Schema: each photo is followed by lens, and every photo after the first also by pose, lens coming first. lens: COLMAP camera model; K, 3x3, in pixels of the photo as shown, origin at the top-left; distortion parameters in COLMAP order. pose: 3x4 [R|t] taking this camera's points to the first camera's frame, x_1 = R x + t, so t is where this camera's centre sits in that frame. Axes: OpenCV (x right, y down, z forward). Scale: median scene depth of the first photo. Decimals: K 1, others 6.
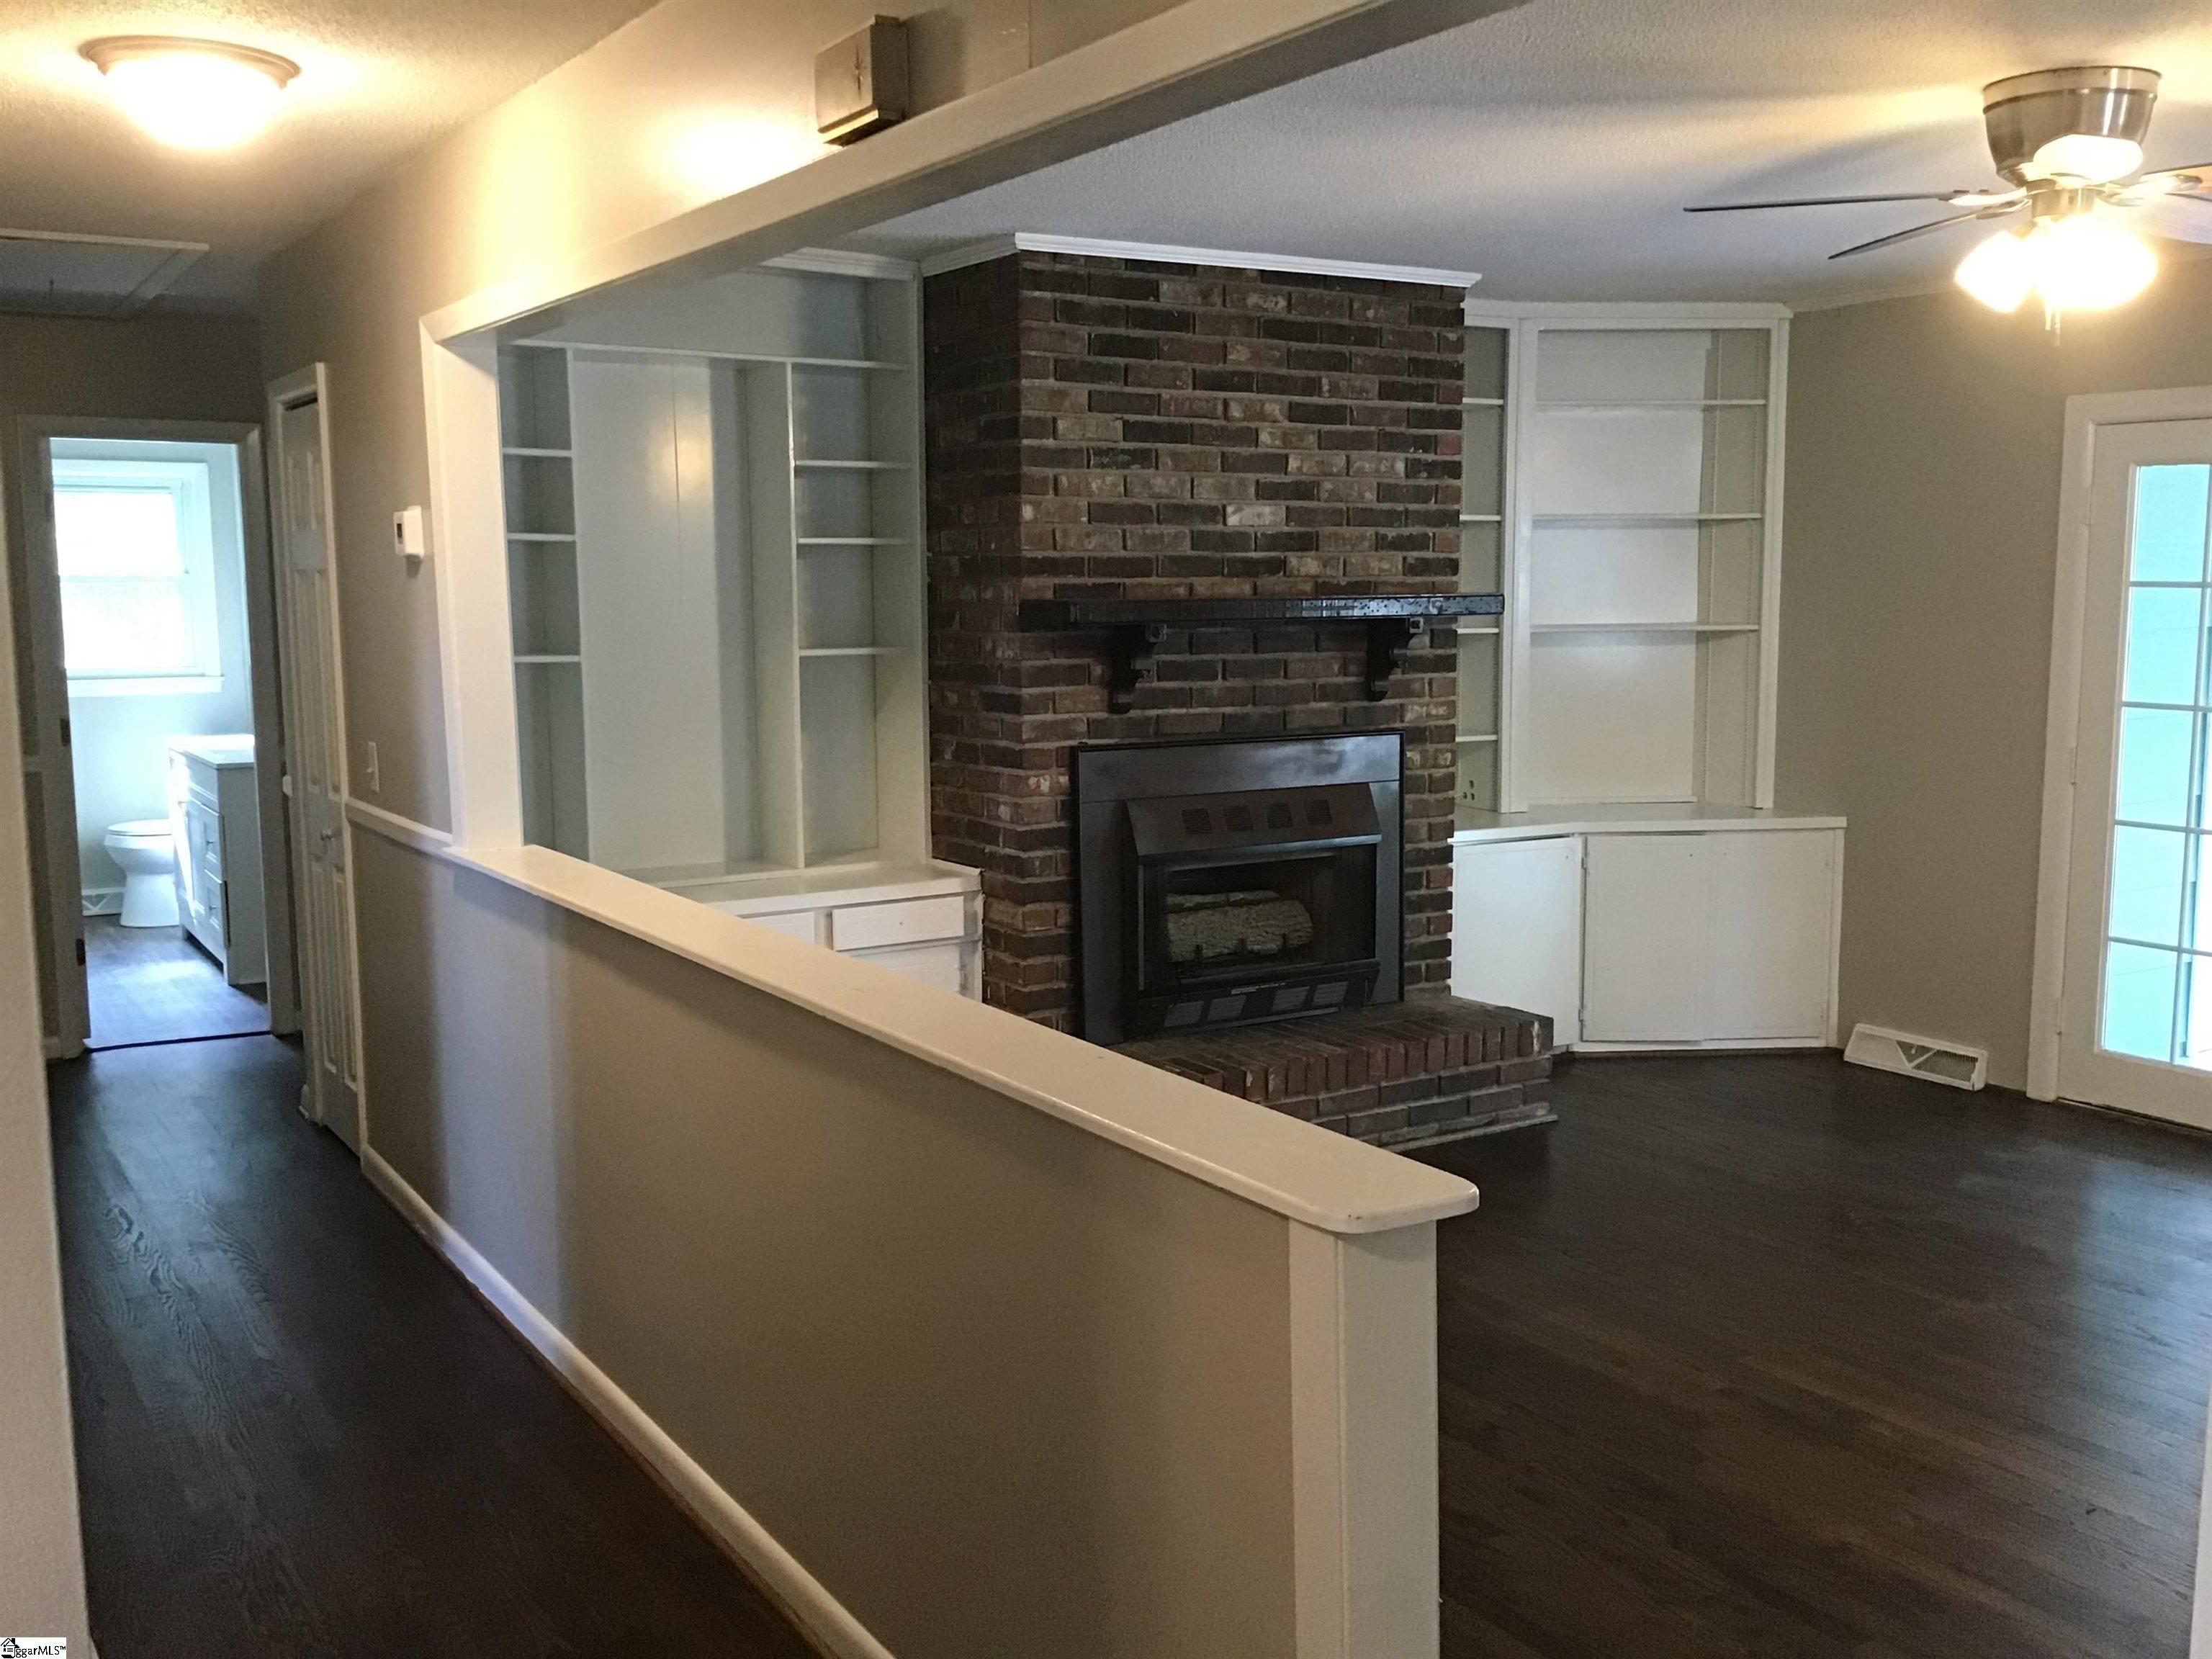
lens RADIAL K [[2031.0, 0, 1140.7], [0, 2031.0, 844.1], [0, 0, 1]] dist [0.021447, 0.000000]
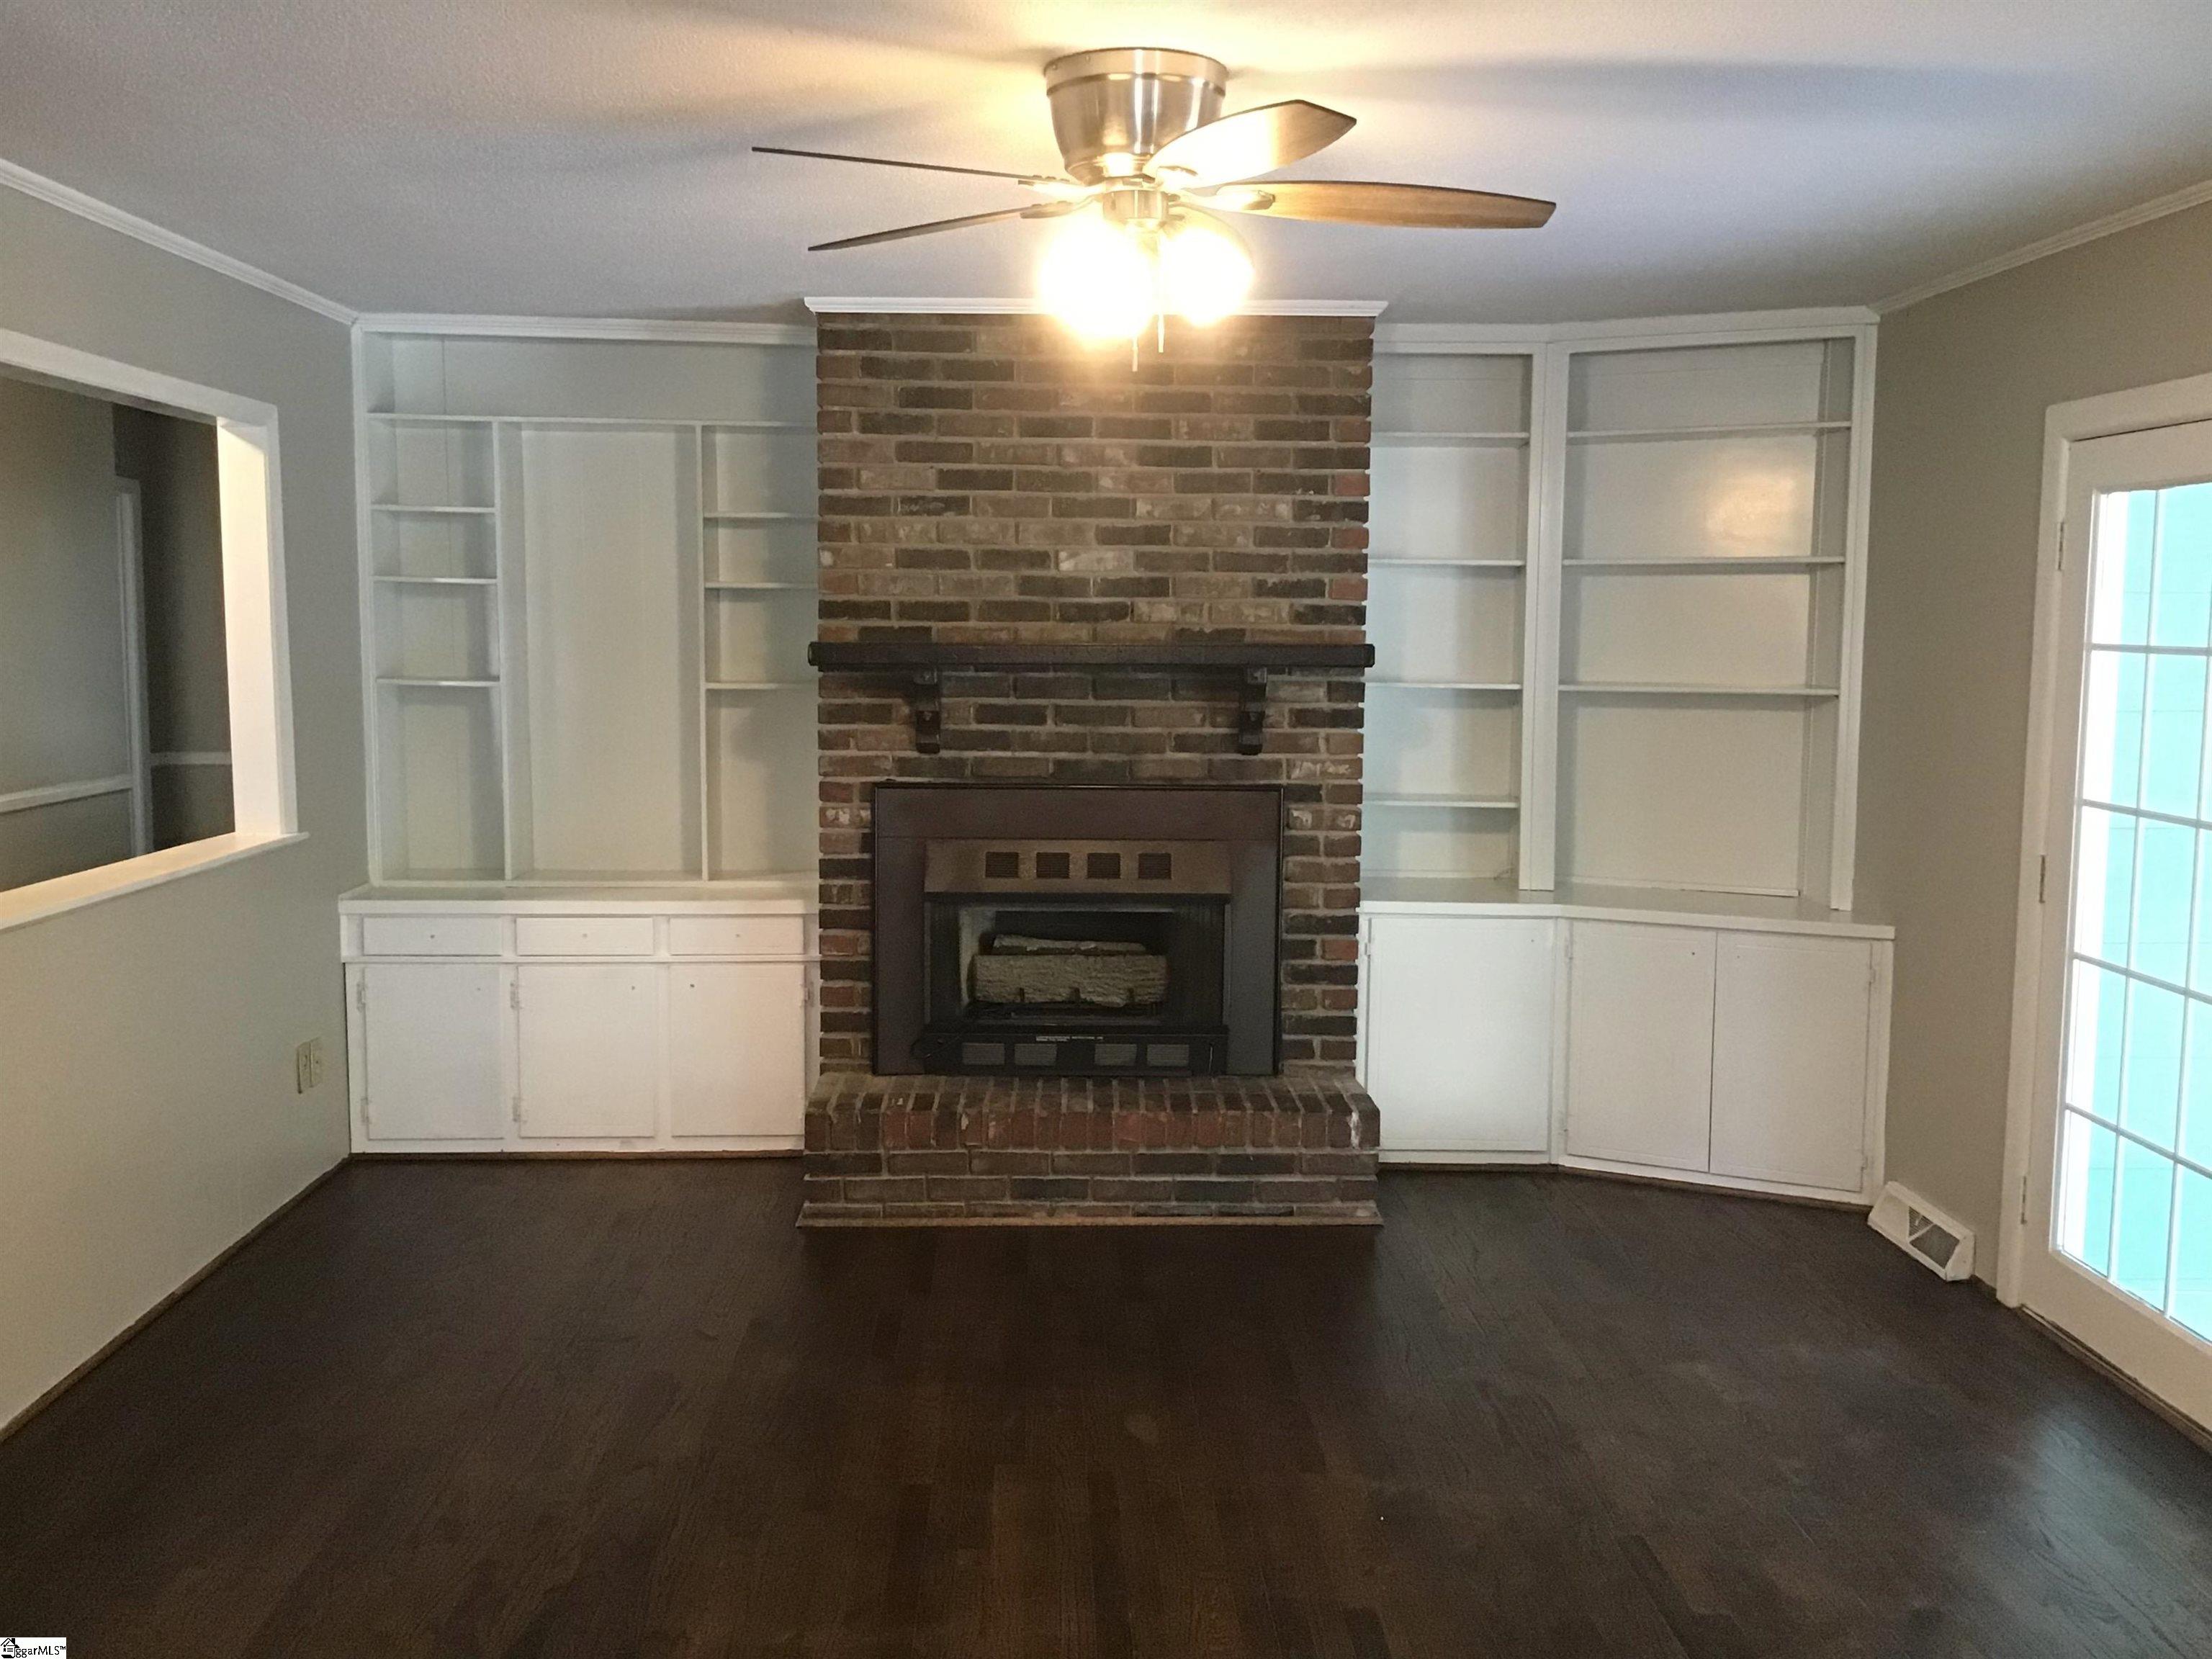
lens RADIAL K [[2031.0, 0, 1092.3], [0, 2031.0, 838.5], [0, 0, 1]] dist [0.021447, 0.000000]
pose [[0.857730, 0.066171, -0.509824, 0.559623], [-0.079883, 0.996792, -0.005020, -0.021494], [0.507856, 0.045032, 0.860264, 0.151907]]
